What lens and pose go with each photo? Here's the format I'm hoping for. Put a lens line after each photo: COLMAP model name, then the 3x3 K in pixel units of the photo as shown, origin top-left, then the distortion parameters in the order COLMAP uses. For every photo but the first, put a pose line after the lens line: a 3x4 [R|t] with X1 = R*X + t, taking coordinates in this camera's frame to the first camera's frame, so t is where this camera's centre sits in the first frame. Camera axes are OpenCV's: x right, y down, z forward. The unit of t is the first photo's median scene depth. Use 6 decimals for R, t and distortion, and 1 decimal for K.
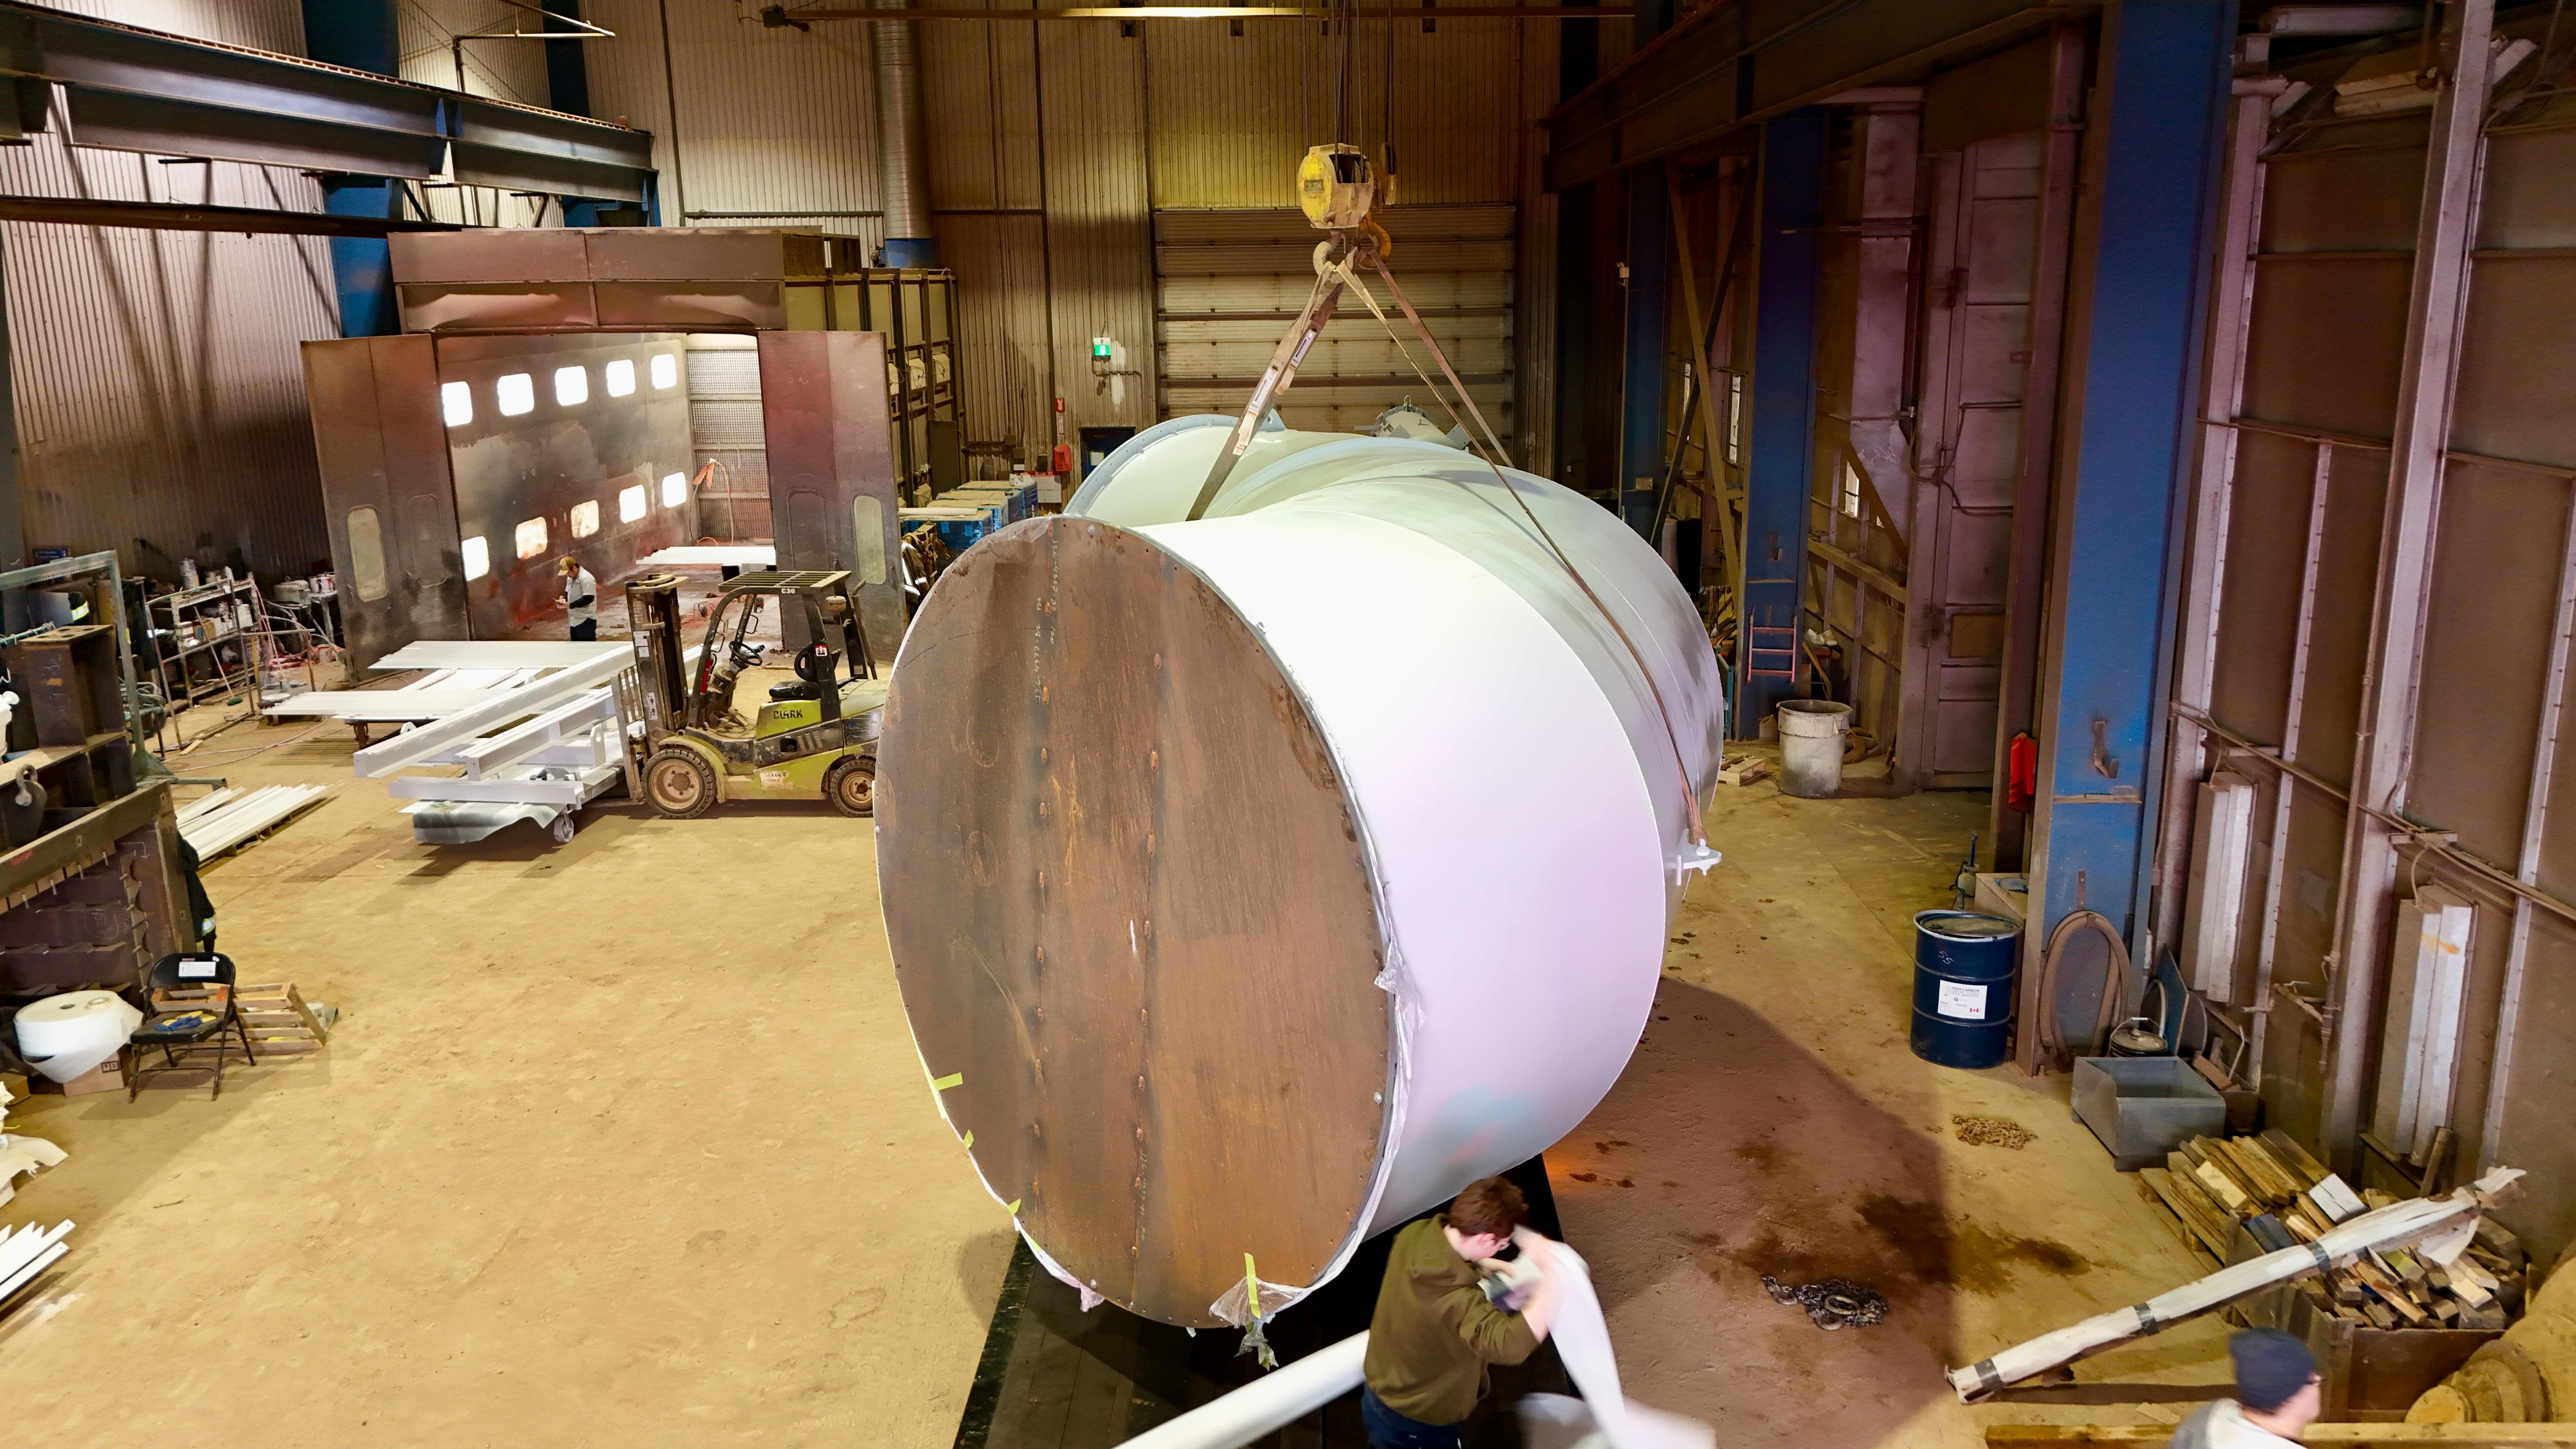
lens RADIAL K [[1894.3, 0, 1290.0], [0, 1894.3, 724.2], [0, 0, 1]] dist [0.070666, -0.066653]
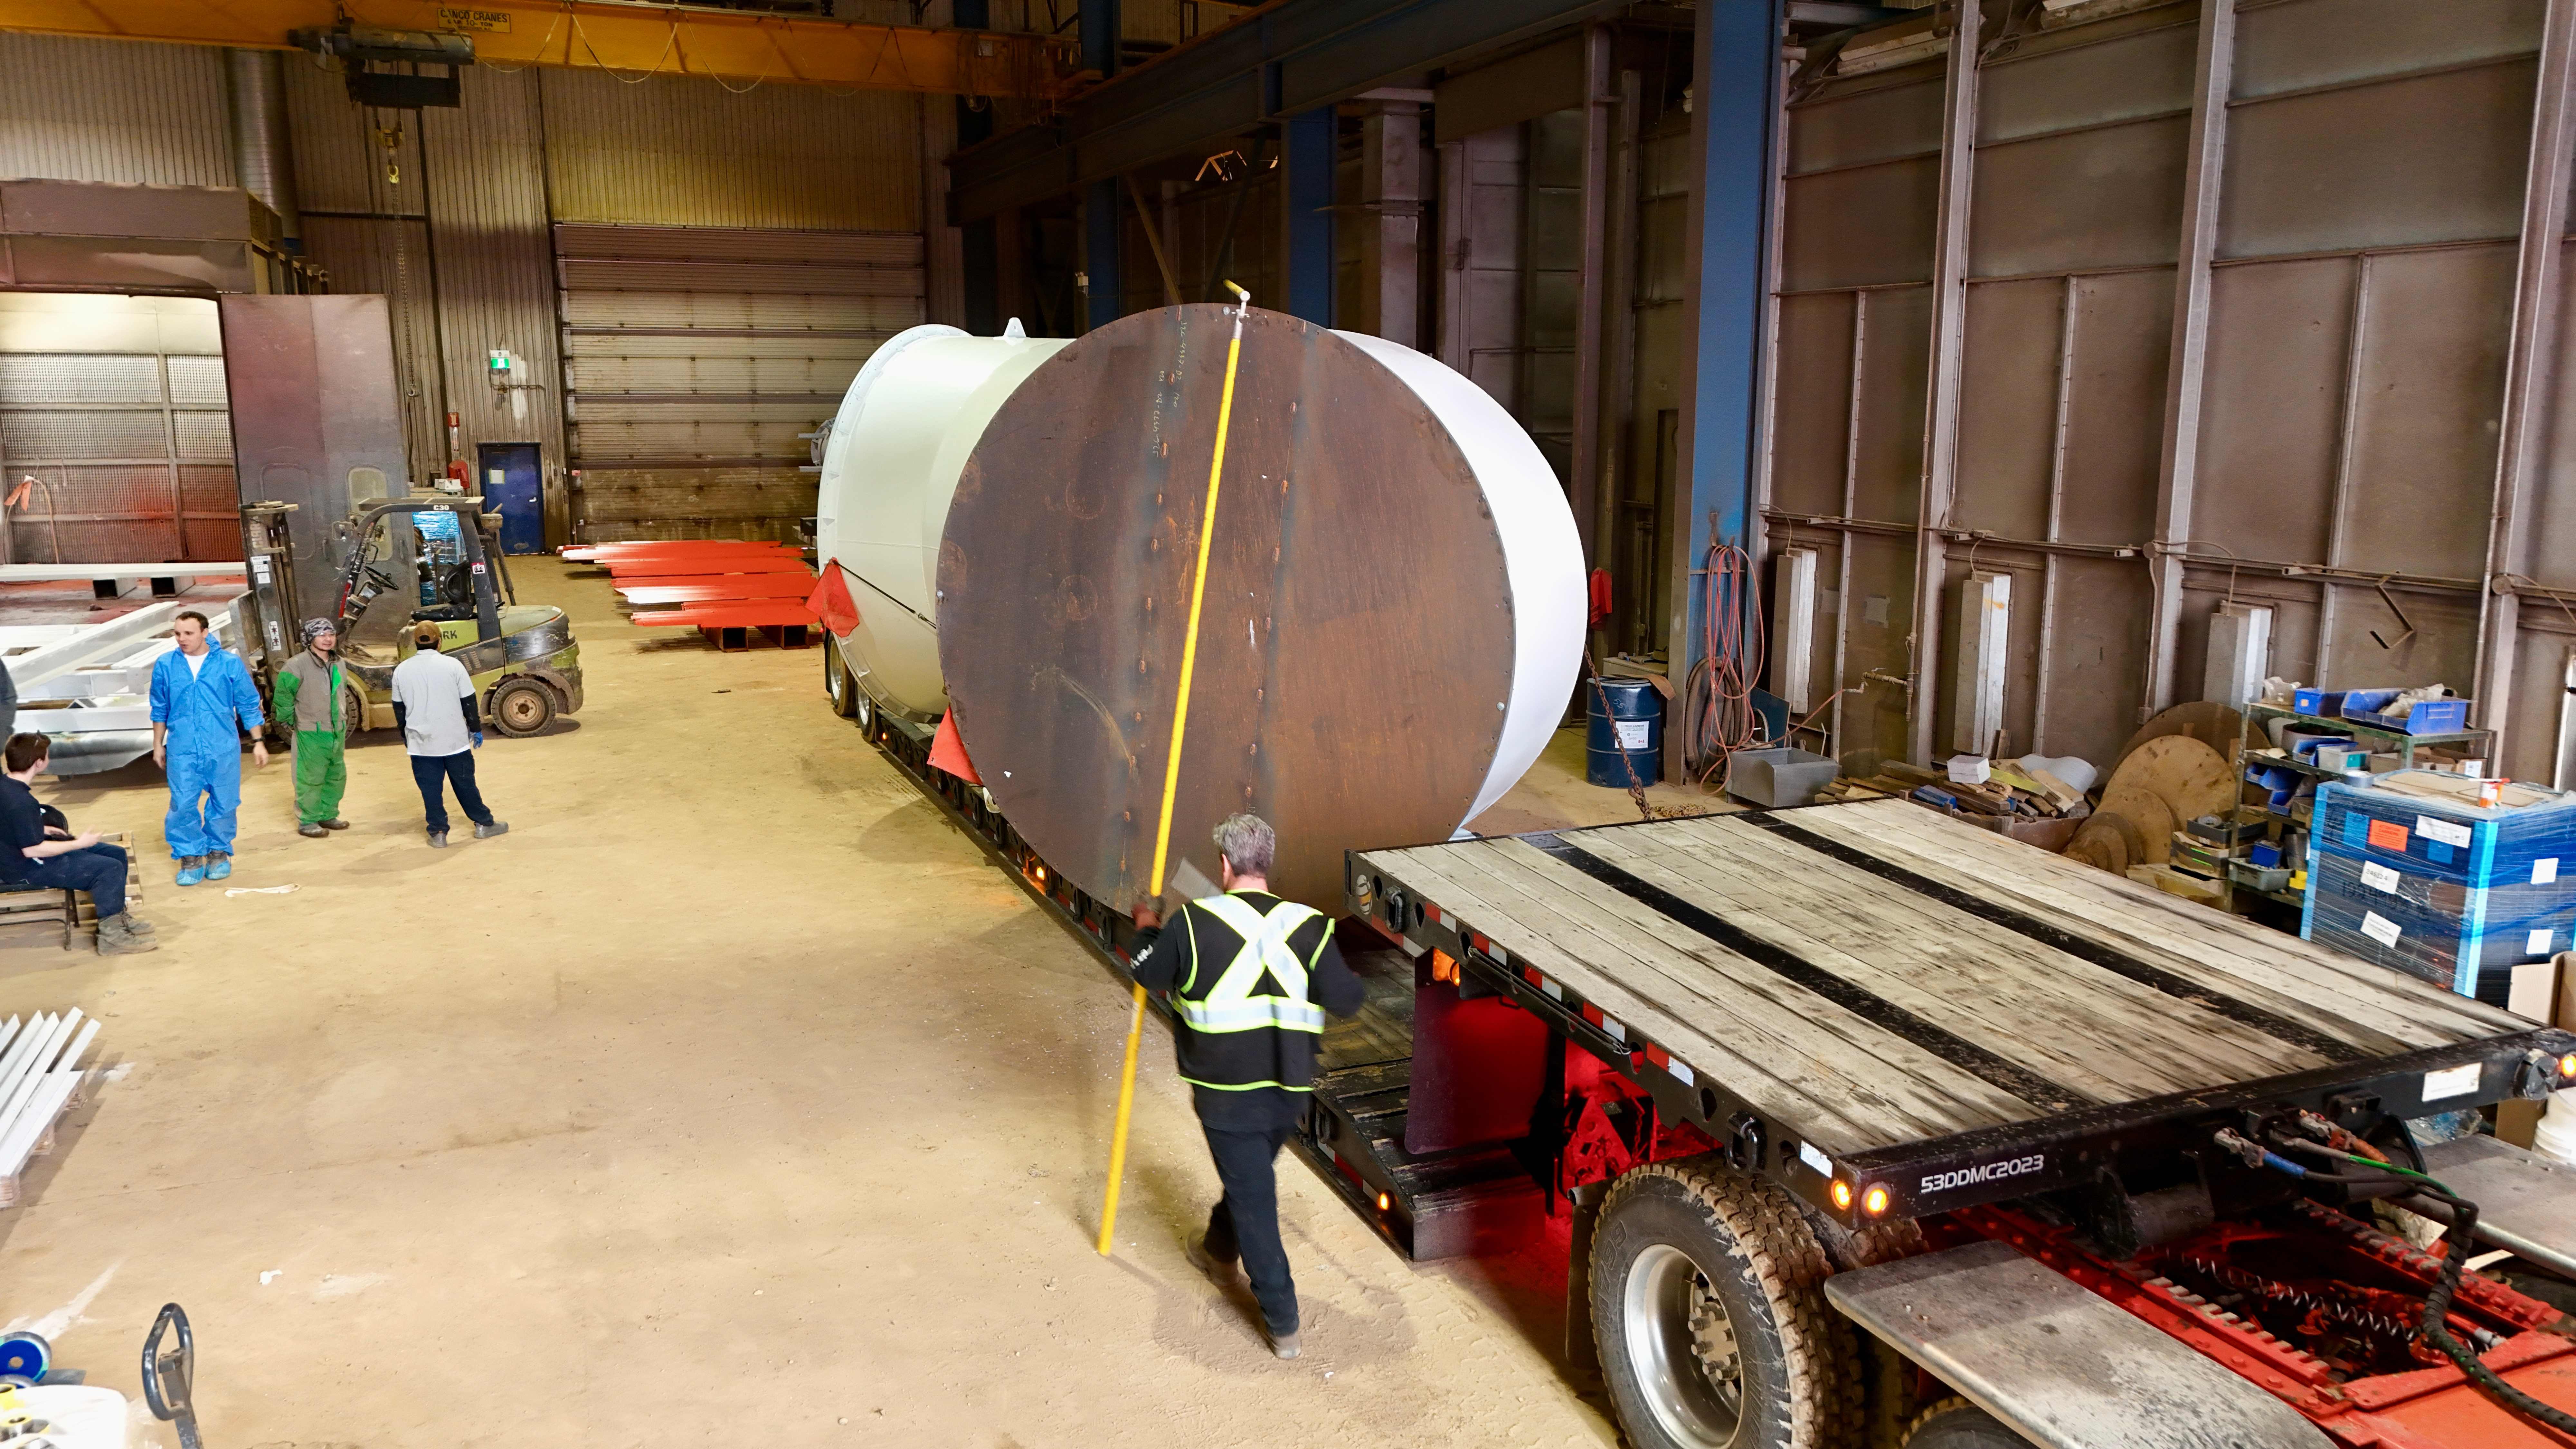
lens RADIAL K [[1894.3, 0, 1293.8], [0, 1894.3, 722.5], [0, 0, 1]] dist [0.070666, -0.066653]
pose [[0.916755, -0.057332, 0.395314, -0.182431], [0.080026, 0.995943, -0.041145, 0.082687], [-0.391351, 0.069355, 0.917624, -0.052677]]
